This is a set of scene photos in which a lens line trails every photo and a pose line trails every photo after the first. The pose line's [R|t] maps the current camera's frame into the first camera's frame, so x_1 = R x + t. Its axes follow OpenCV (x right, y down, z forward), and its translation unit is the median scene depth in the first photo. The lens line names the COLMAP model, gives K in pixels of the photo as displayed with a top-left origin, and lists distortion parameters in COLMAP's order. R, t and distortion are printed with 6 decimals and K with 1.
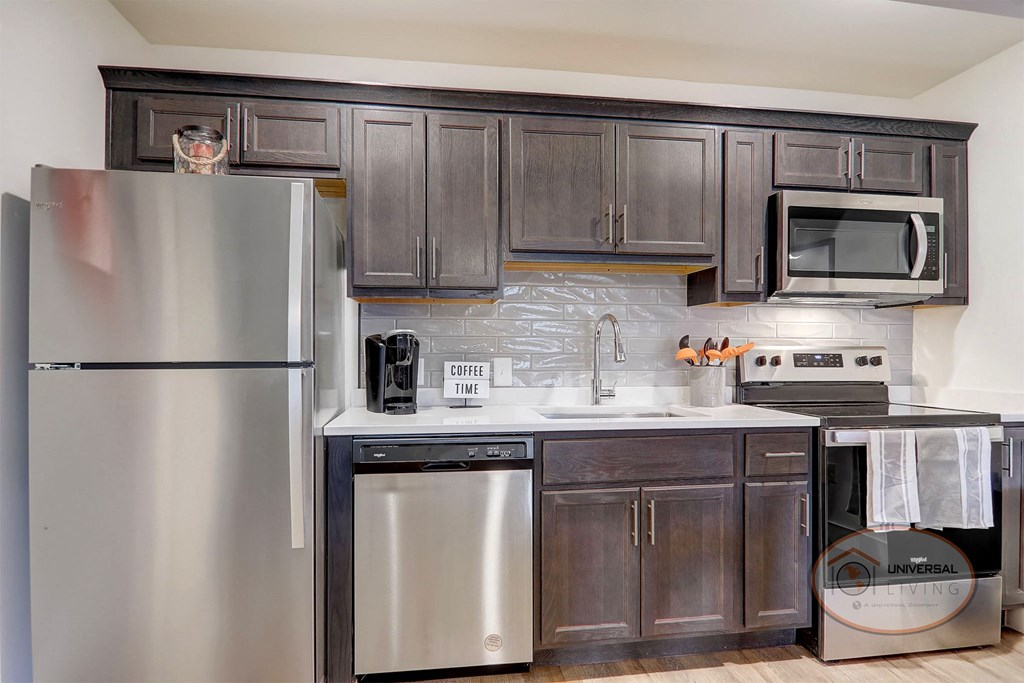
lens RADIAL K [[574.8, 0, 513.8], [0, 574.8, 350.2], [0, 0, 1]] dist [0.000785, 0.000299]
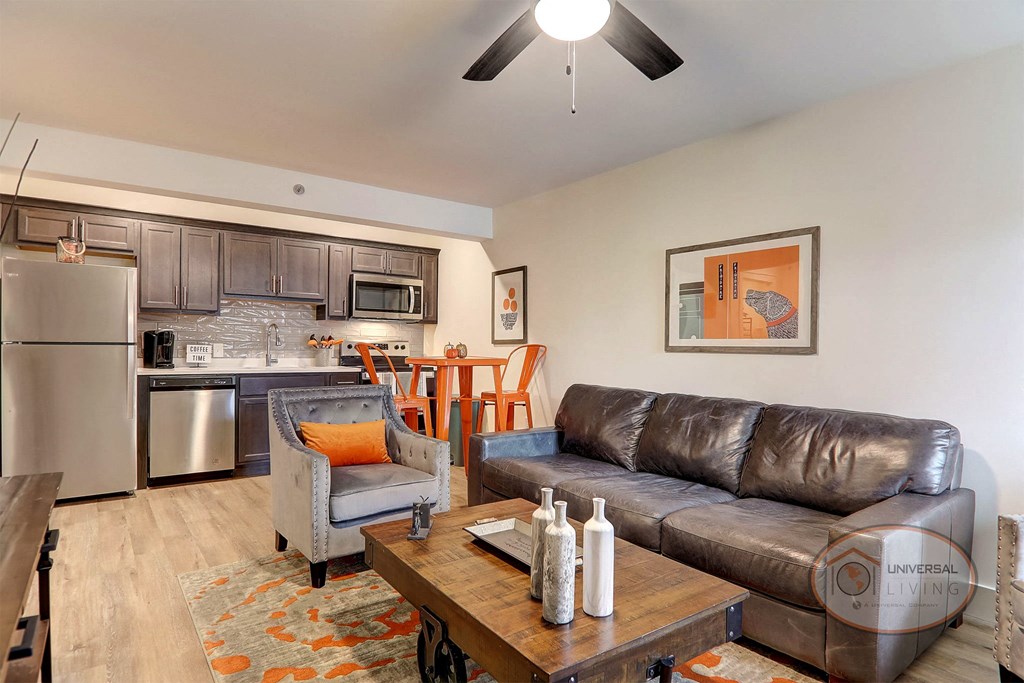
lens RADIAL K [[574.8, 0, 513.8], [0, 574.8, 350.2], [0, 0, 1]] dist [0.000785, 0.000299]
pose [[0.879712, 0.008576, 0.475430, -0.069692], [-0.014721, 0.999849, 0.009202, 0.003669], [-0.475279, -0.015093, 0.879706, -1.339820]]
